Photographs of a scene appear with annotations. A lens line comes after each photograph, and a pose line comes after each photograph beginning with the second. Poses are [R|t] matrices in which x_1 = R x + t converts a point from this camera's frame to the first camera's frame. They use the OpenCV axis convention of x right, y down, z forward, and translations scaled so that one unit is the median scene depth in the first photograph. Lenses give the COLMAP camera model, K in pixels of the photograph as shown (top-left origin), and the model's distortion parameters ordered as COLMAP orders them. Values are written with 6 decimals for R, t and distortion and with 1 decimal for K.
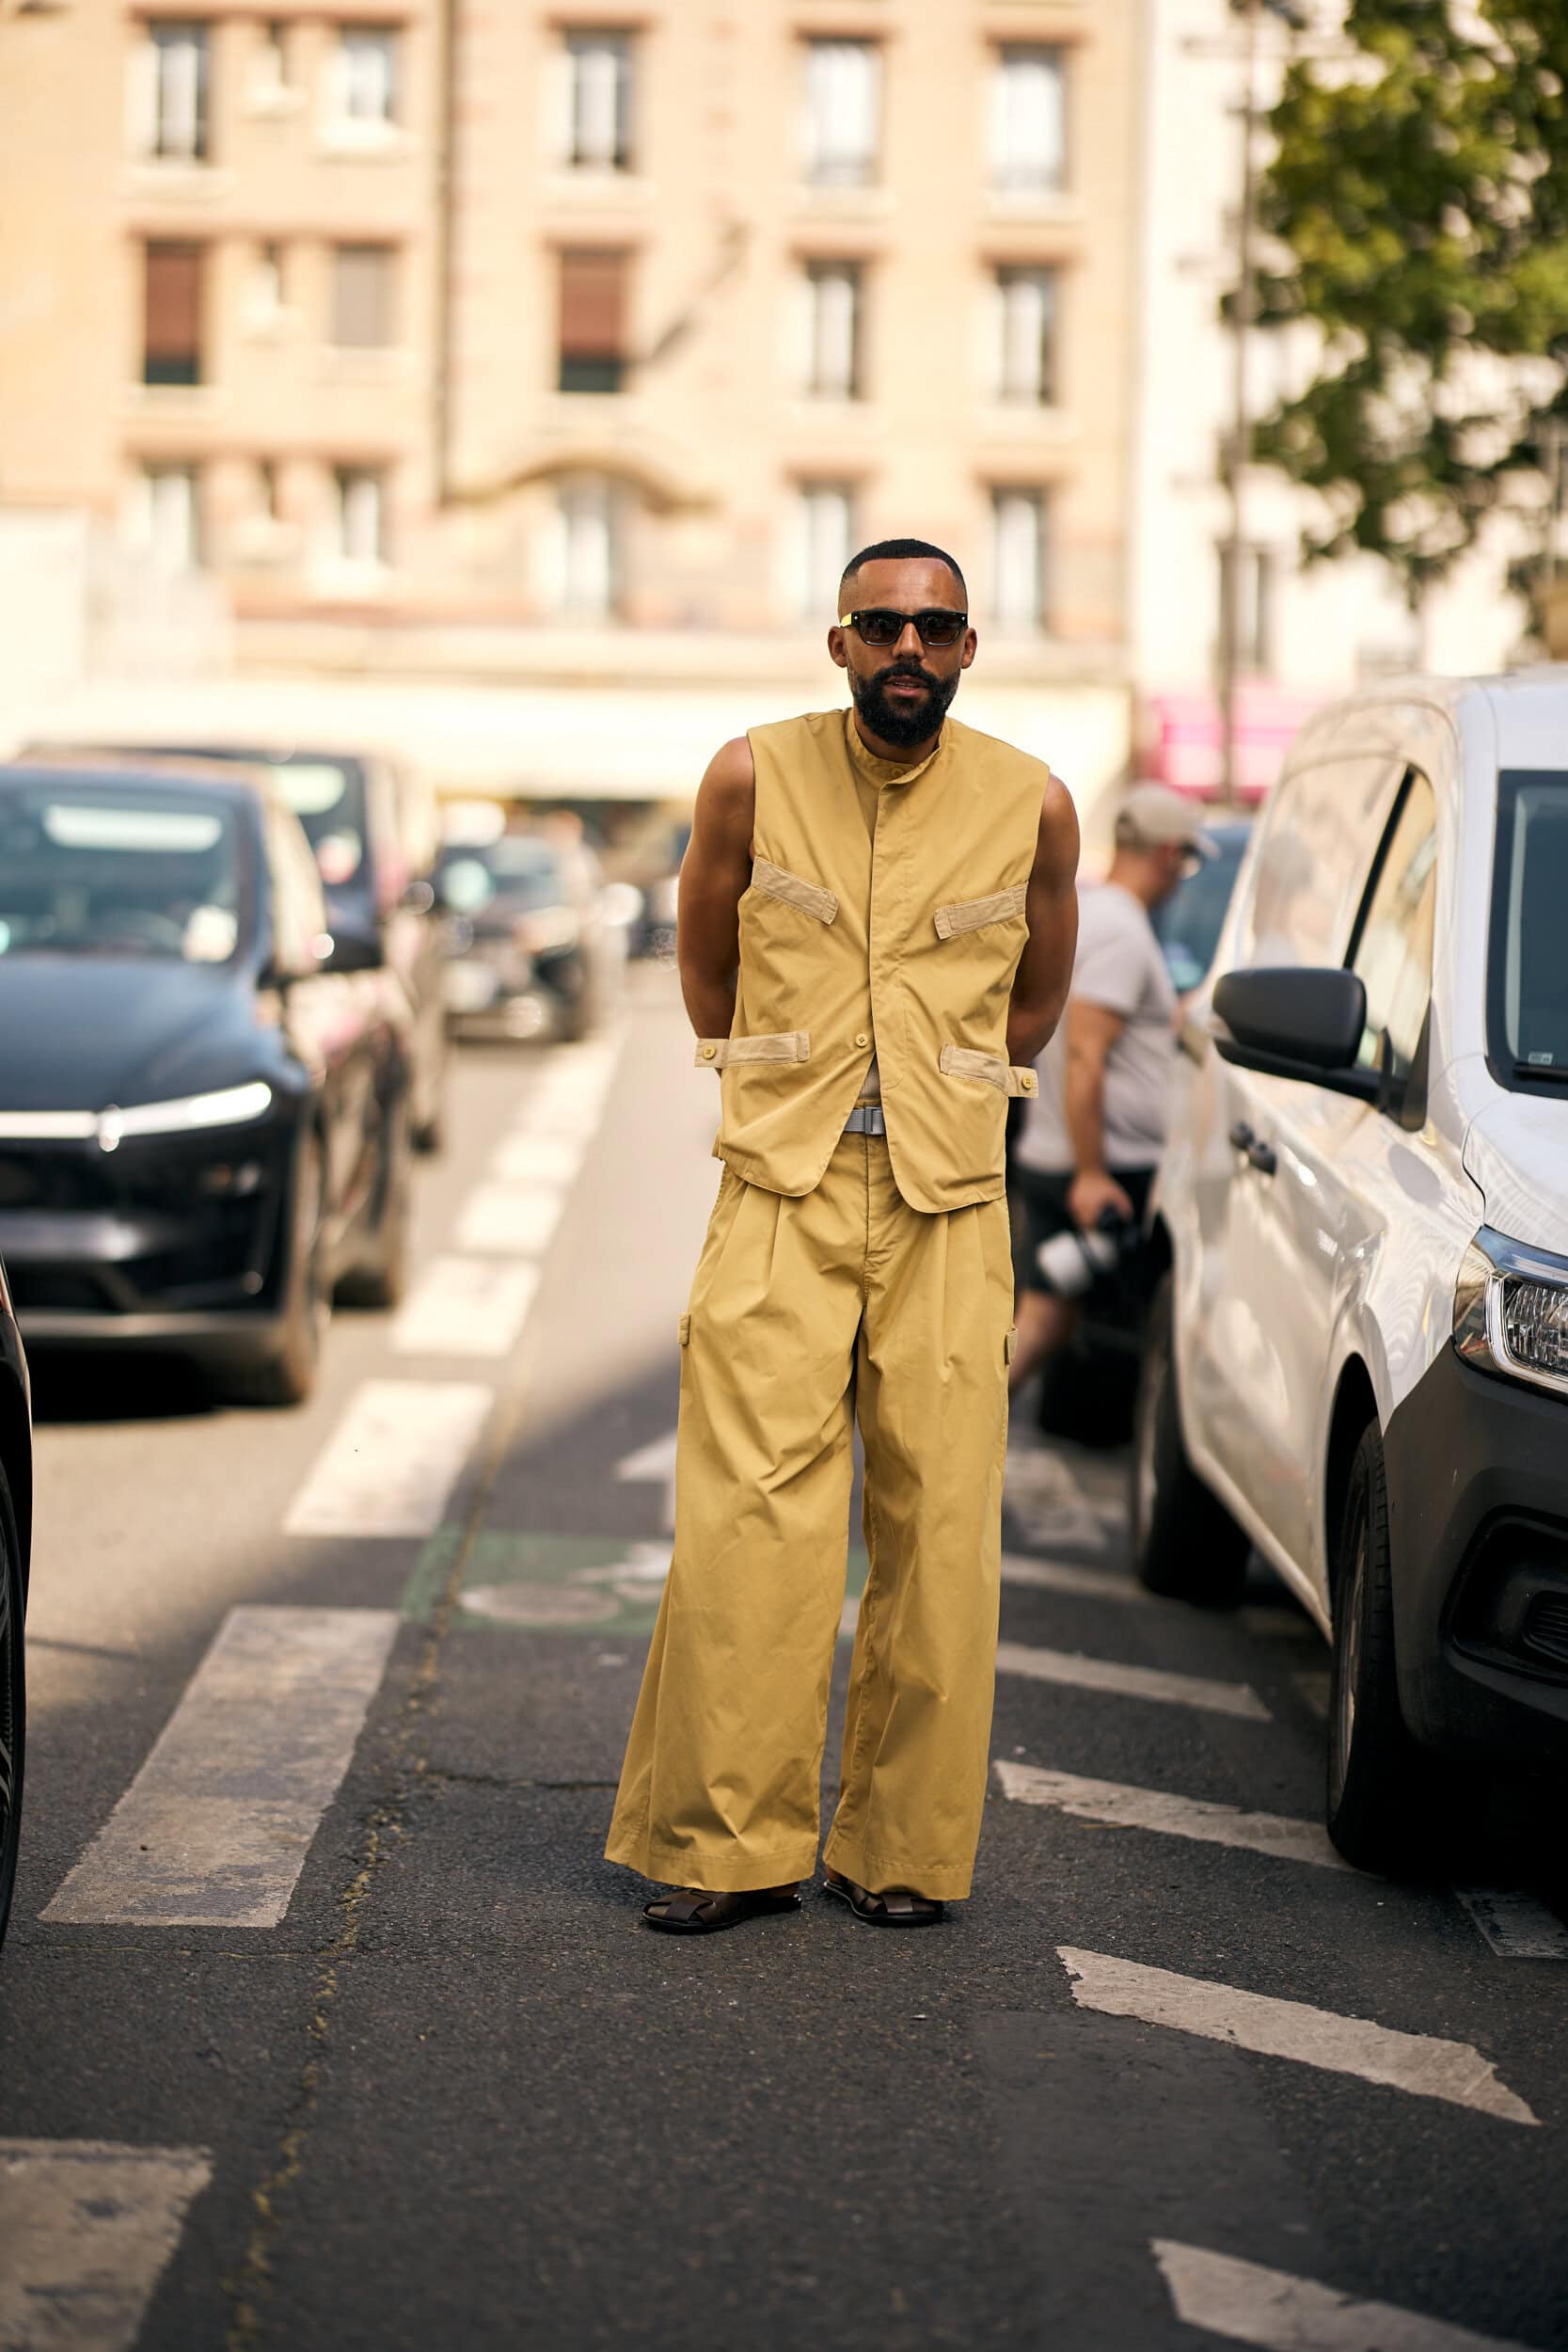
lens RADIAL K [[5259.7, 0, 912.9], [0, 5259.7, 1174.7], [0, 0, 1]] dist [0.058303, 0.134217]
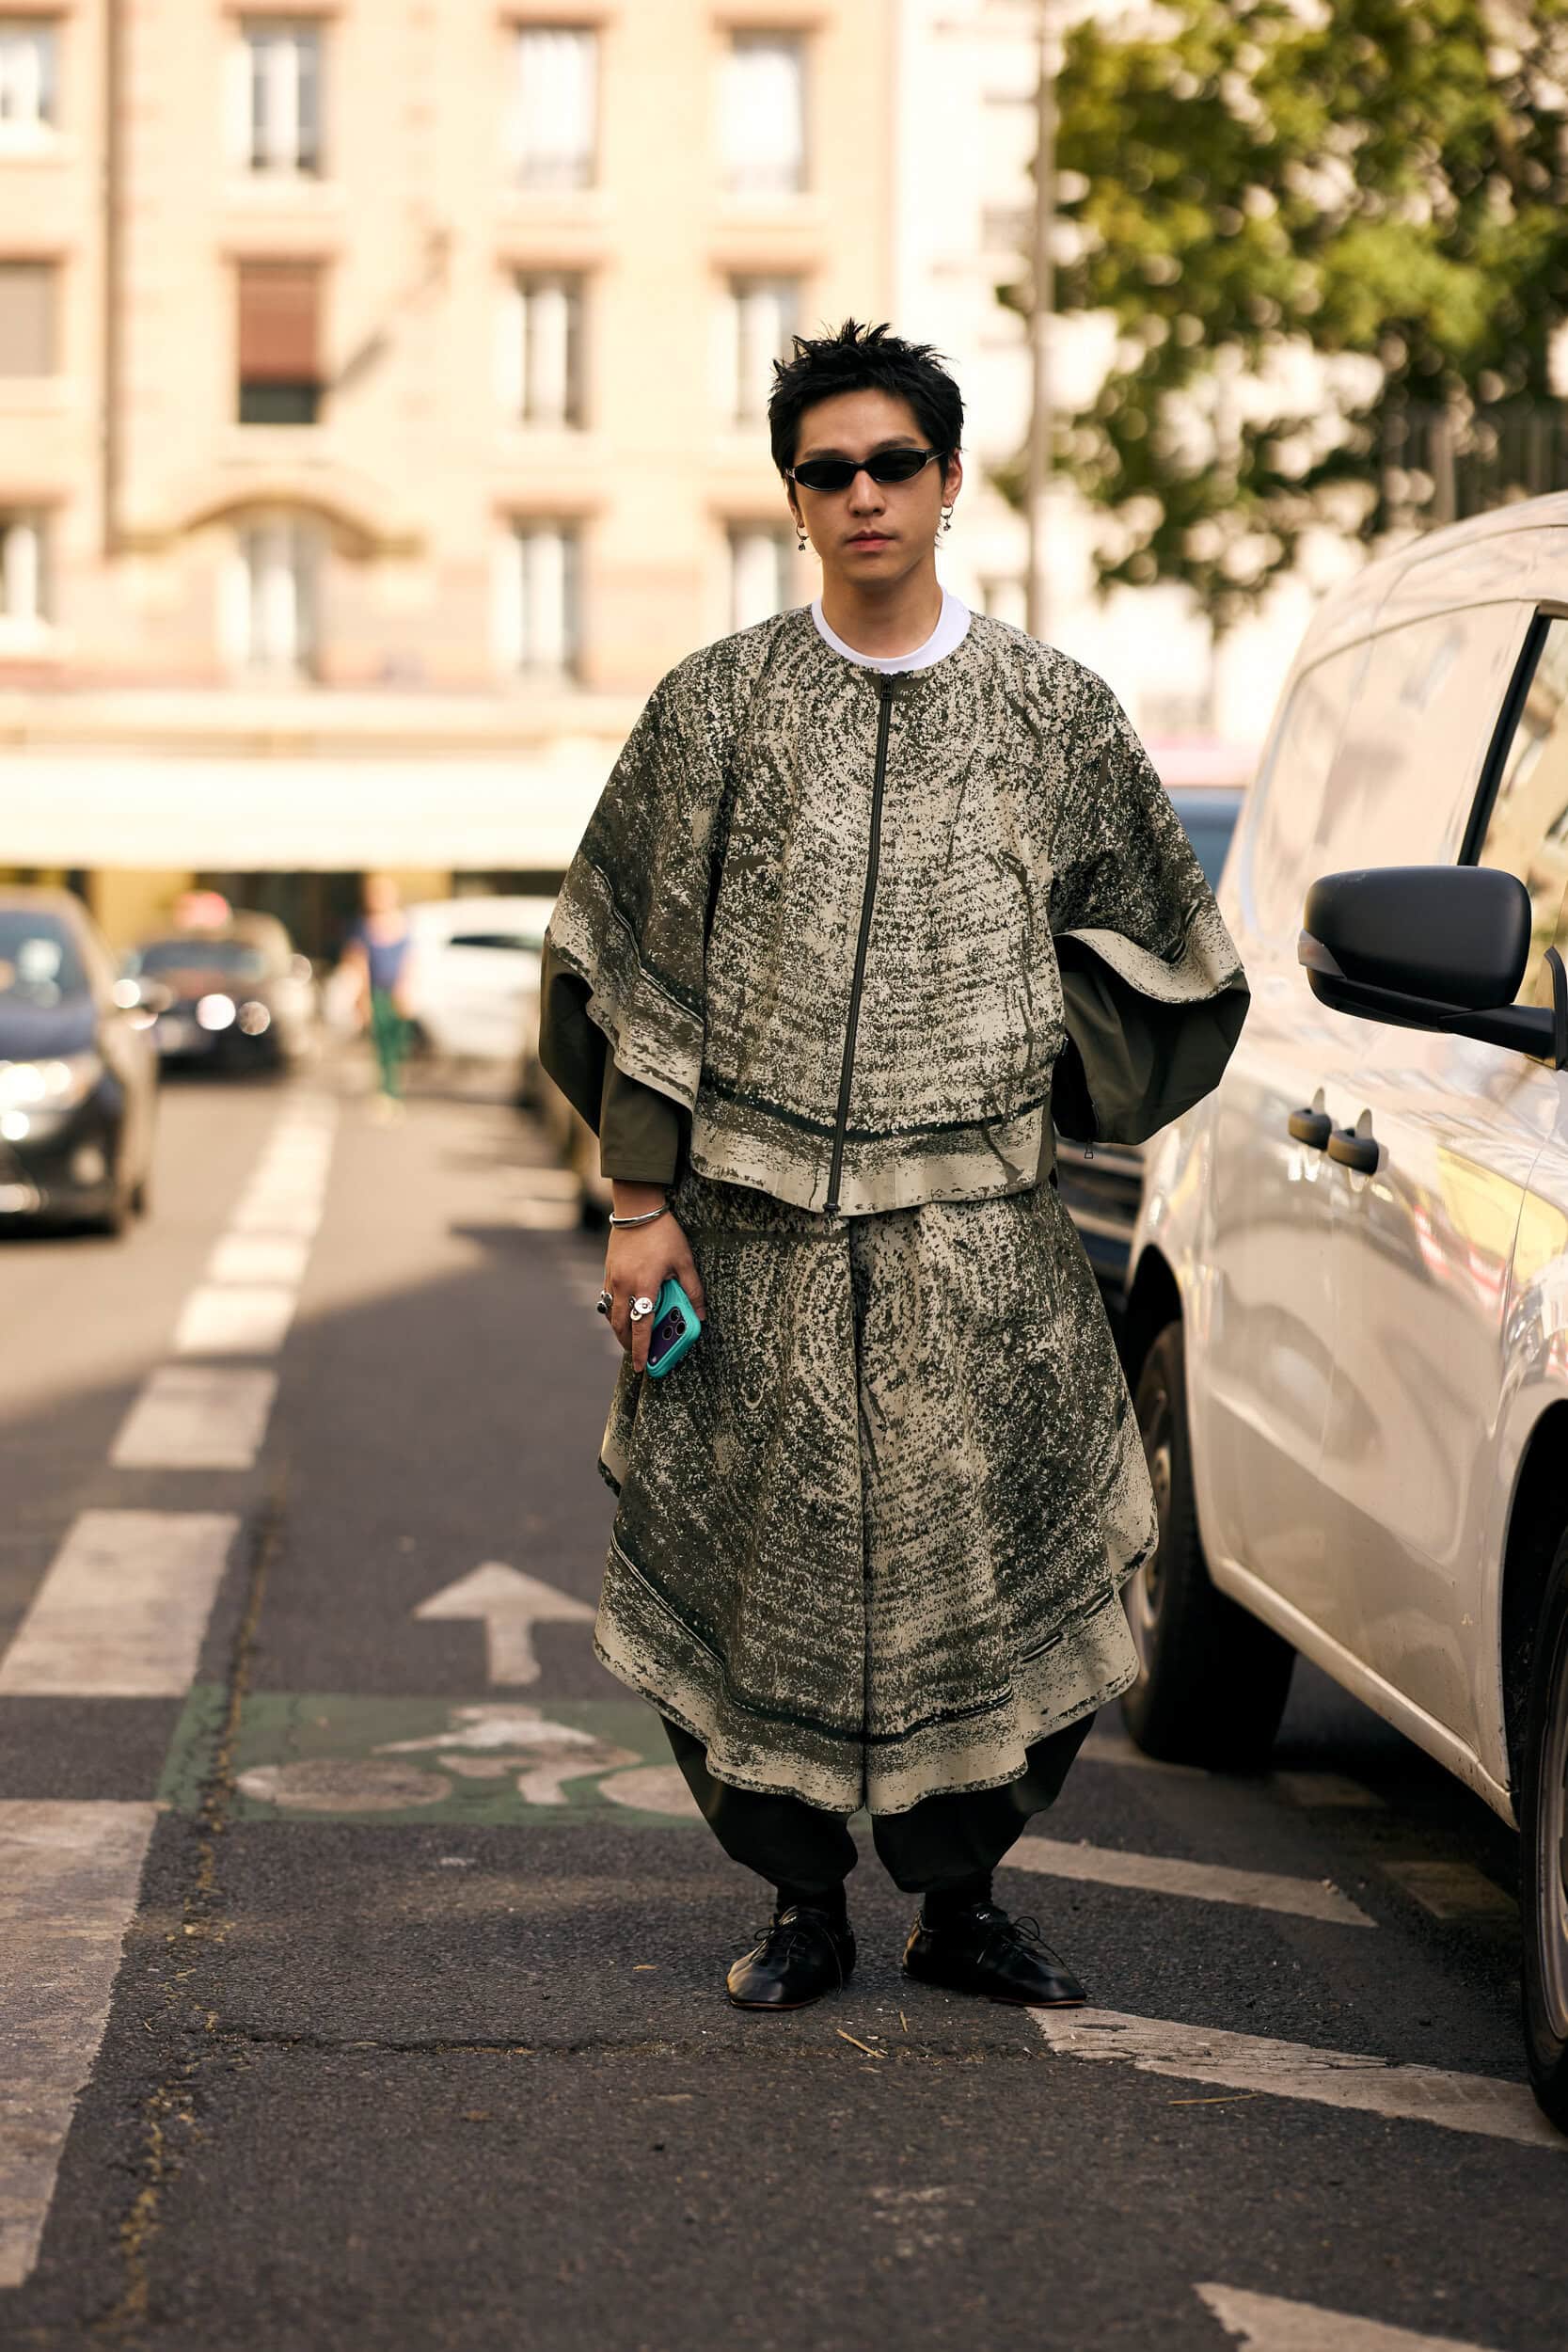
lens RADIAL K [[5549.2, 0, 784.0], [0, 5549.2, 1176.0], [0, 0, 1]] dist [0.068836, -0.578159]
pose [[0.999294, -0.015969, 0.034014, -0.011891], [0.016845, 0.999530, -0.025609, 0.005924], [-0.033589, 0.026164, 0.999093, 0.075076]]
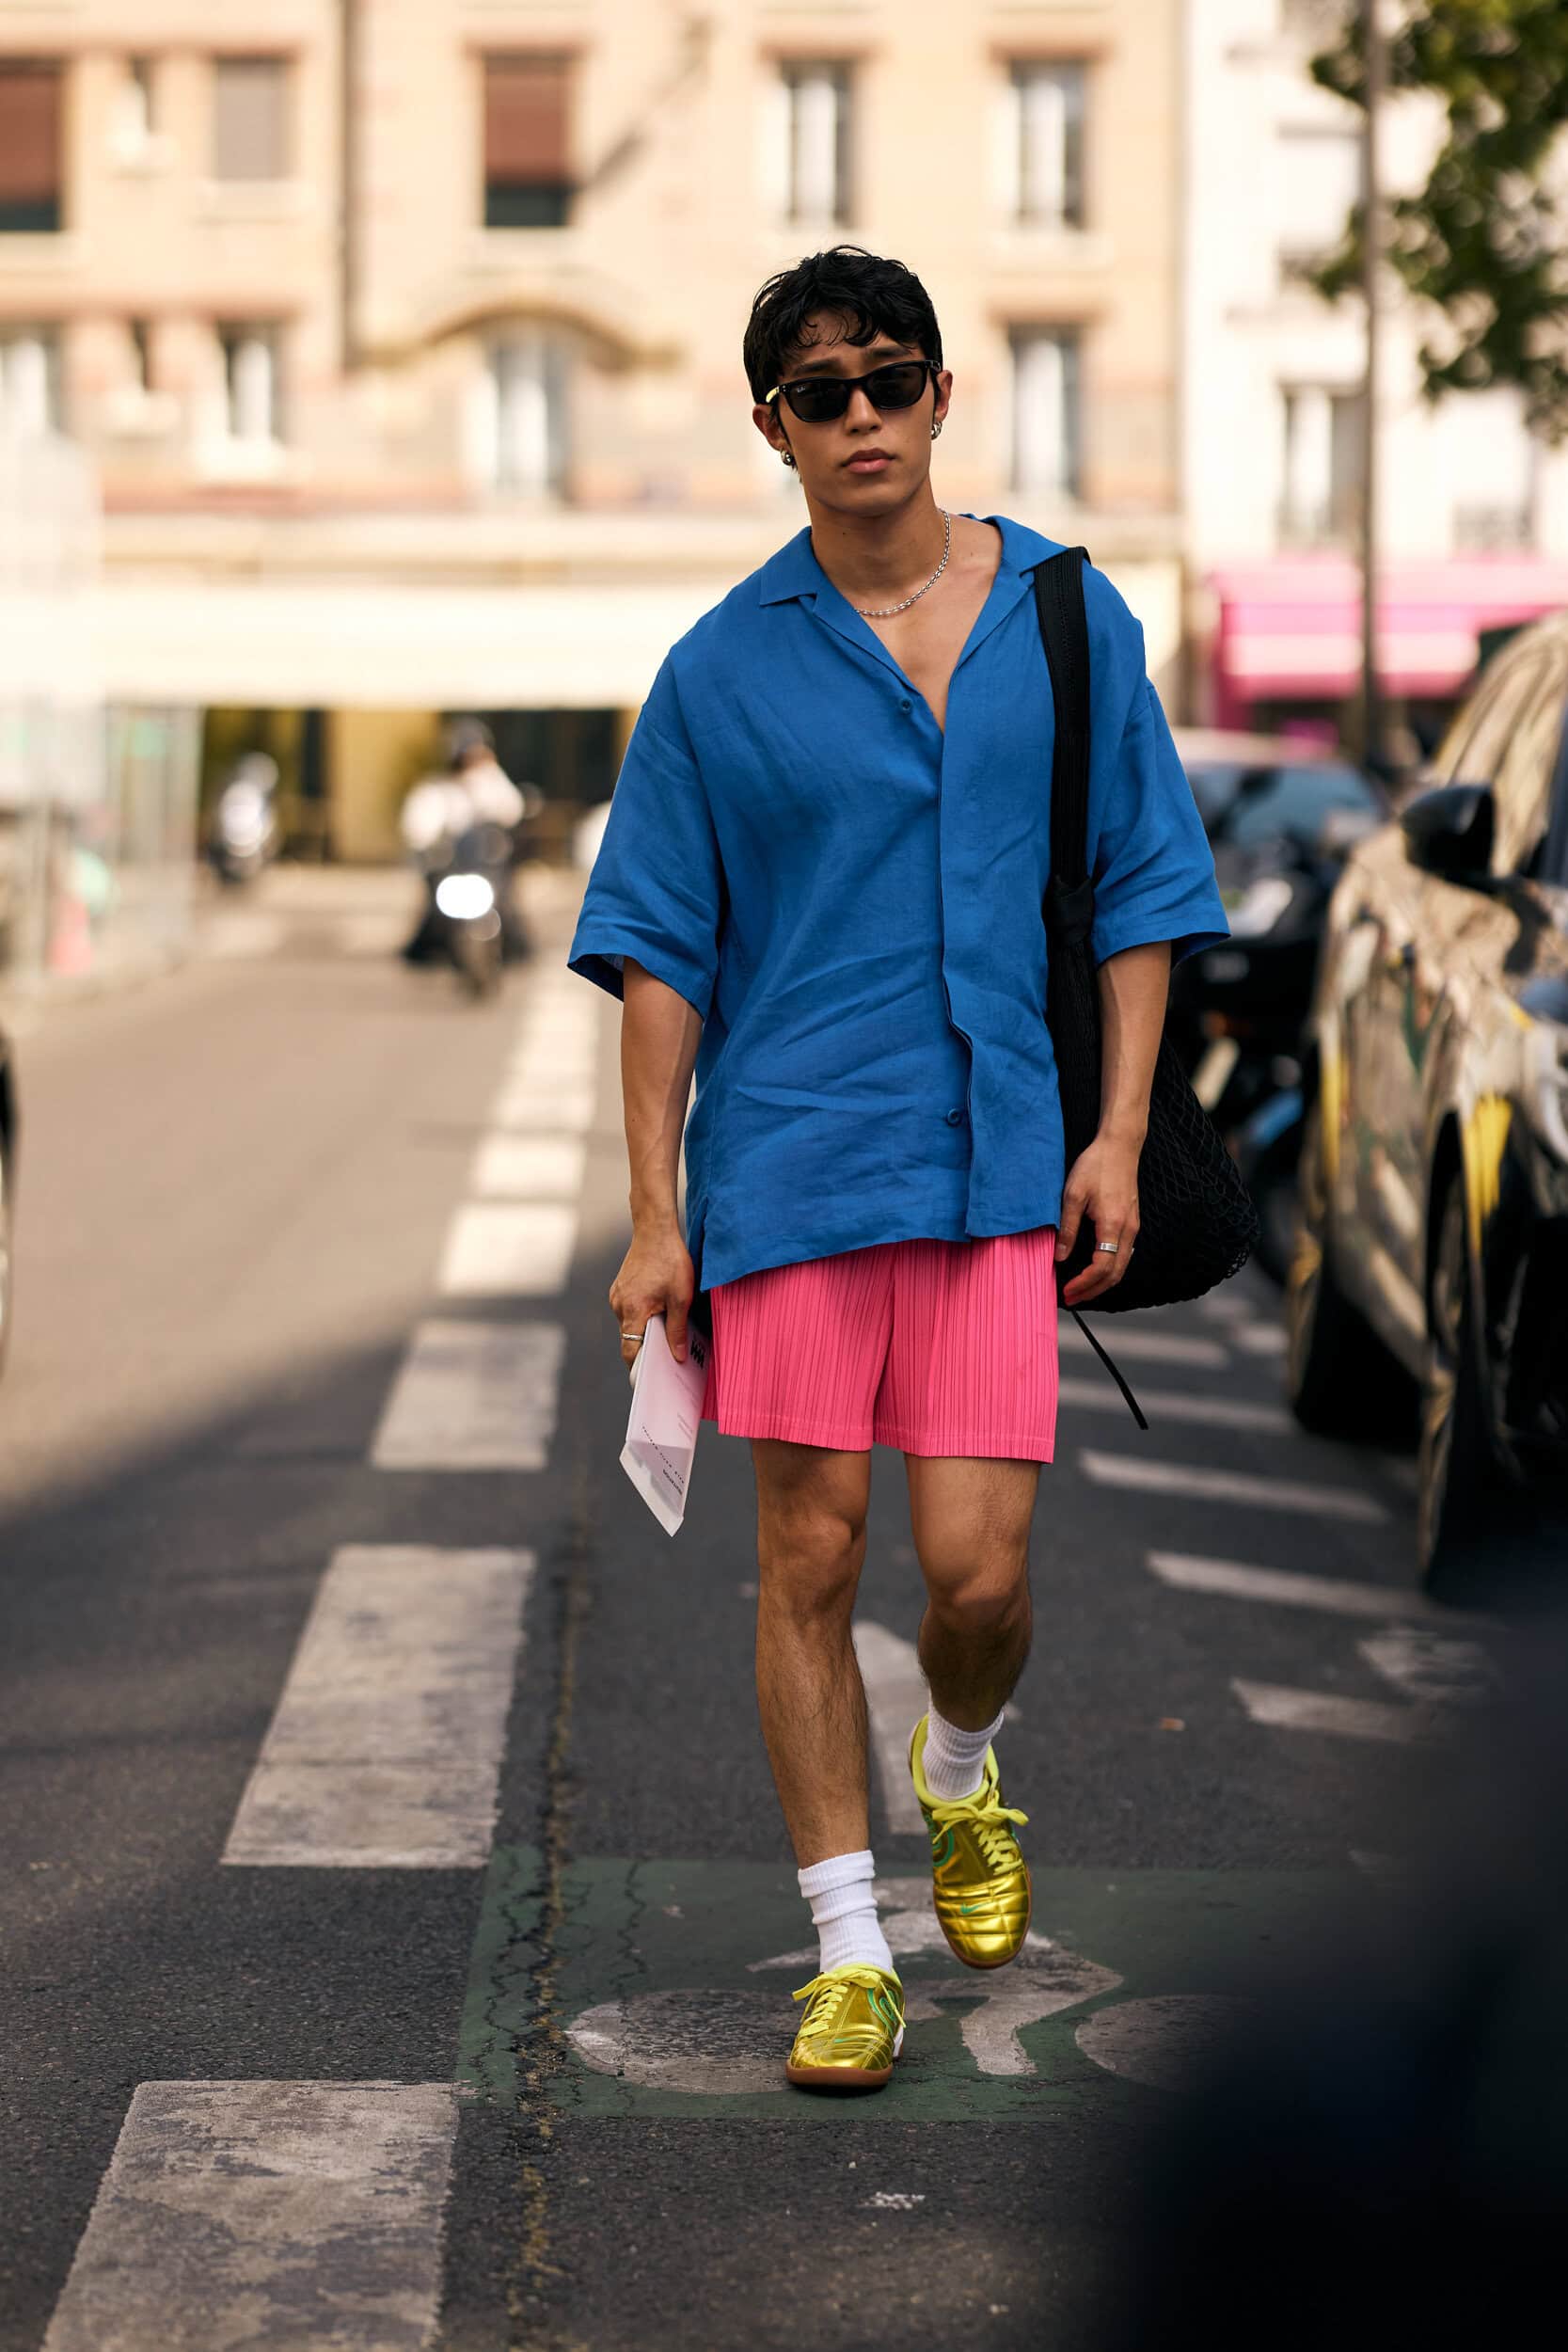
lens RADIAL K [[5618.4, 0, 783.8], [0, 5618.4, 818.4], [0, 0, 1]] dist [0.090722, -0.880777]
pose [[0.999657, -0.024920, -0.008077, -0.019567], [0.024401, 0.997961, -0.058982, -0.002278], [0.009531, 0.058764, 0.998226, 0.149226]]
